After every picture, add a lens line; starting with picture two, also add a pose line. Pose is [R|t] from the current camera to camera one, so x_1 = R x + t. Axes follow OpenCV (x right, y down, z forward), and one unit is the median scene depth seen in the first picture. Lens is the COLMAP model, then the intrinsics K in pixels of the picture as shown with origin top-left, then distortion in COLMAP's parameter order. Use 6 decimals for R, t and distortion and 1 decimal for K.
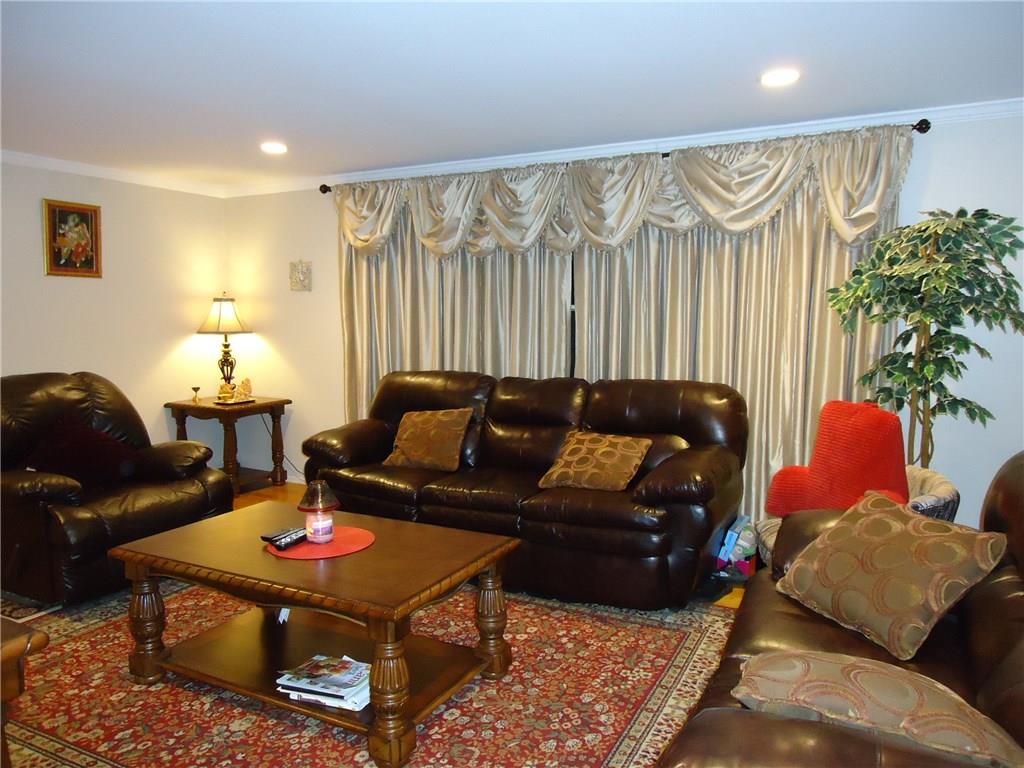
lens RADIAL K [[742.7, 0, 512.0], [0, 742.7, 384.0], [0, 0, 1]] dist [-0.011310, 0.002414]
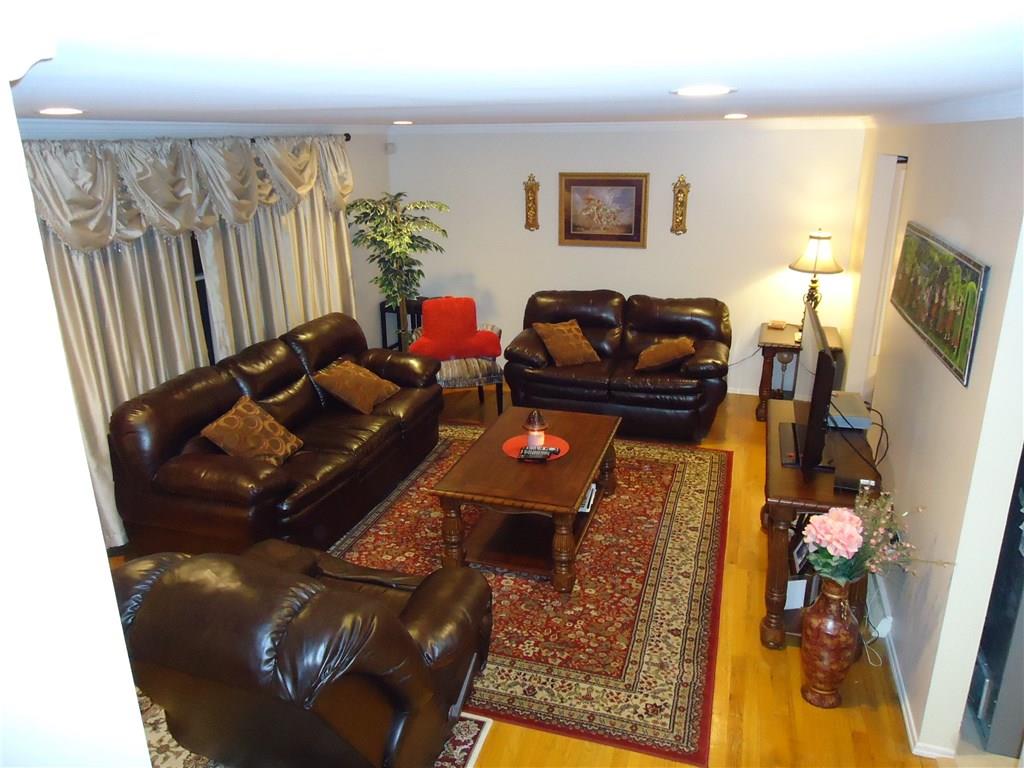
lens RADIAL K [[742.7, 0, 512.0], [0, 742.7, 384.0], [0, 0, 1]] dist [-0.011310, 0.002414]
pose [[-0.174498, -0.310234, 0.934508, -1.696480], [0.095078, 0.939326, 0.329587, -0.450949], [-0.980056, 0.146363, -0.134414, 1.244603]]
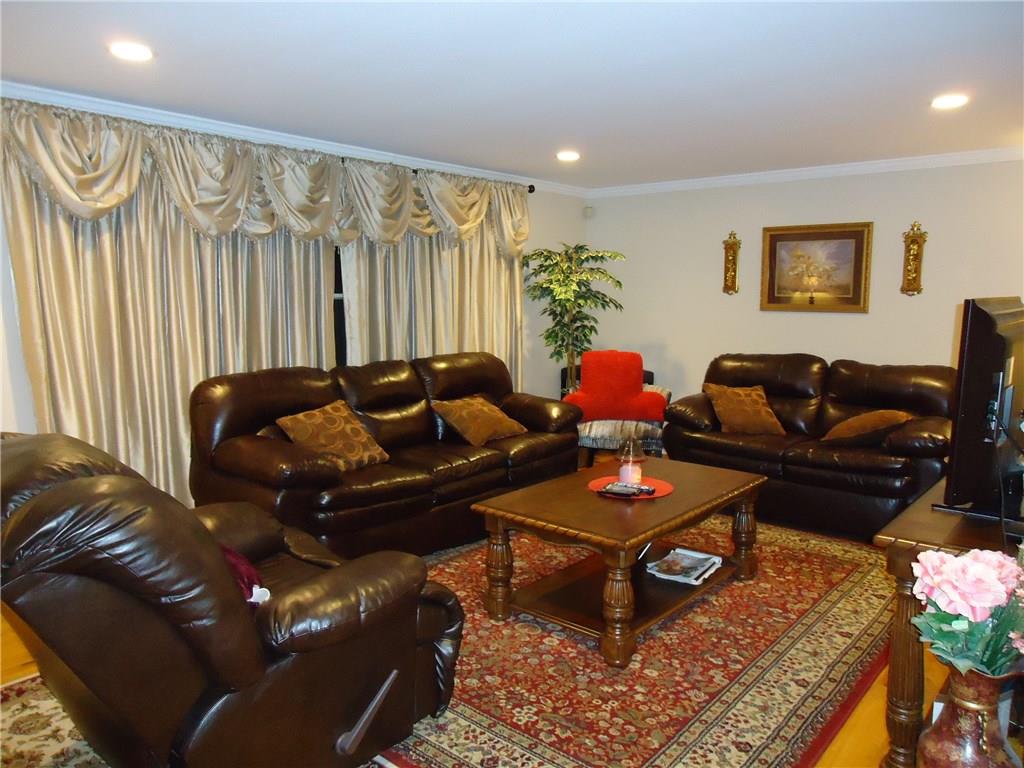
lens RADIAL K [[742.7, 0, 512.0], [0, 742.7, 384.0], [0, 0, 1]] dist [-0.011310, 0.002414]
pose [[0.224025, -0.118365, 0.967369, -1.505527], [0.078866, 0.991544, 0.103059, -0.111606], [-0.971387, 0.053205, 0.231466, 0.891928]]
